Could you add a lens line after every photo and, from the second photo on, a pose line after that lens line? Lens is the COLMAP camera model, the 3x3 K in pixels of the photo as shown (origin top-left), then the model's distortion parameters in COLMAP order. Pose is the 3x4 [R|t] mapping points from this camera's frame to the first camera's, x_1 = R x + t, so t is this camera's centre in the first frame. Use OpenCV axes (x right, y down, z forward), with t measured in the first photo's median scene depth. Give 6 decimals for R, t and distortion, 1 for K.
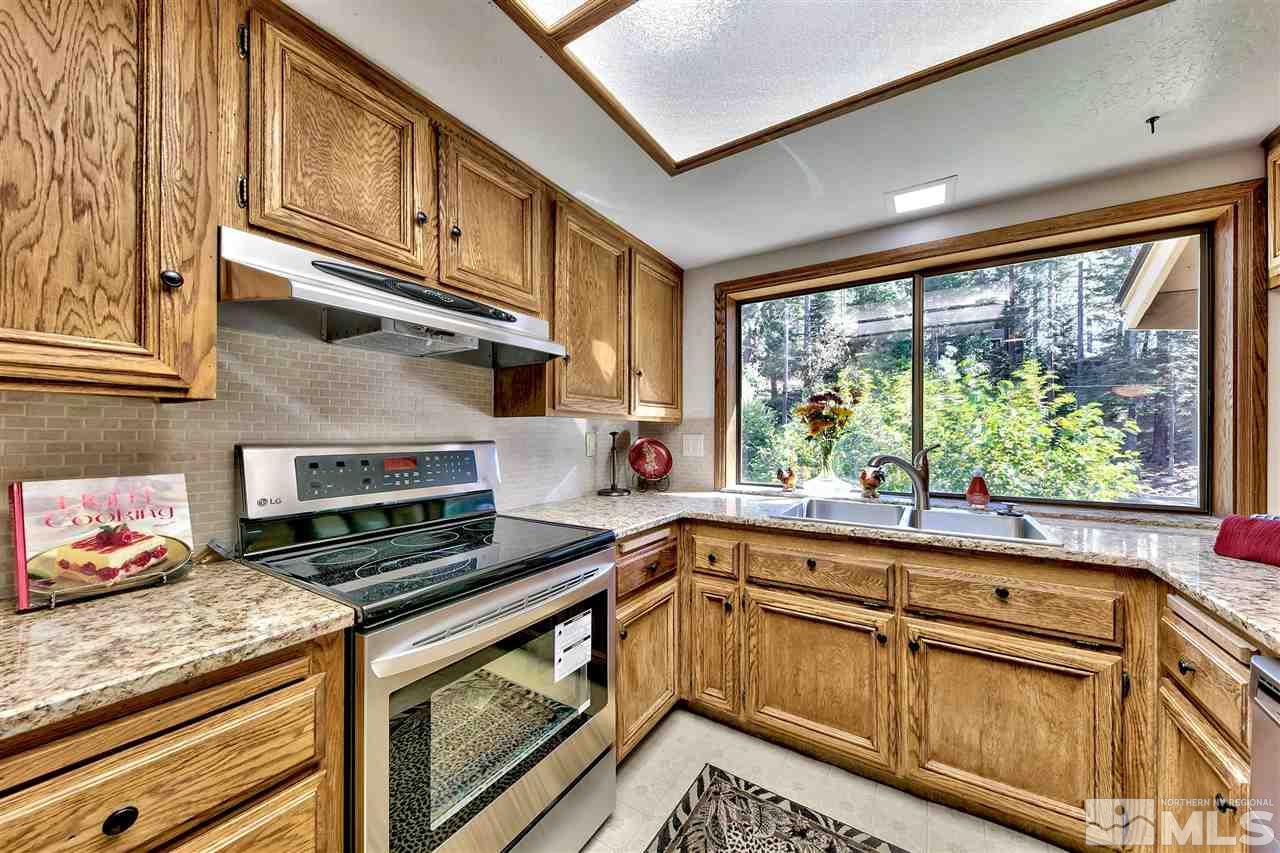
lens RADIAL K [[428.5, 0, 649.2], [0, 428.5, 431.0], [0, 0, 1]] dist [-0.001813, -0.000682]
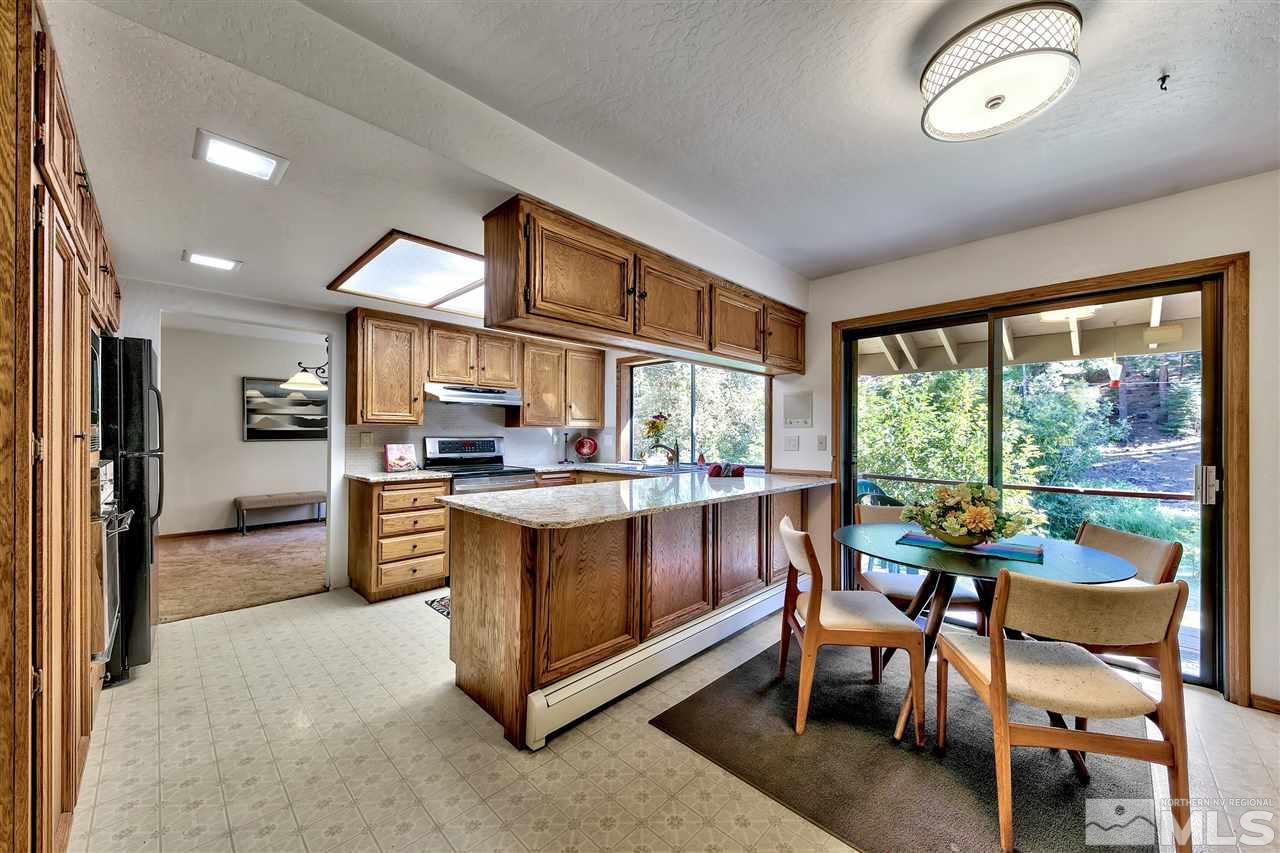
lens RADIAL K [[451.3, 0, 636.0], [0, 451.3, 430.8], [0, 0, 1]] dist [-0.000090, -0.000251]
pose [[0.973269, 0.001345, -0.229665, 1.003553], [-0.002066, 0.999994, -0.002900, -0.007293], [0.229660, 0.003297, 0.973265, -1.401072]]
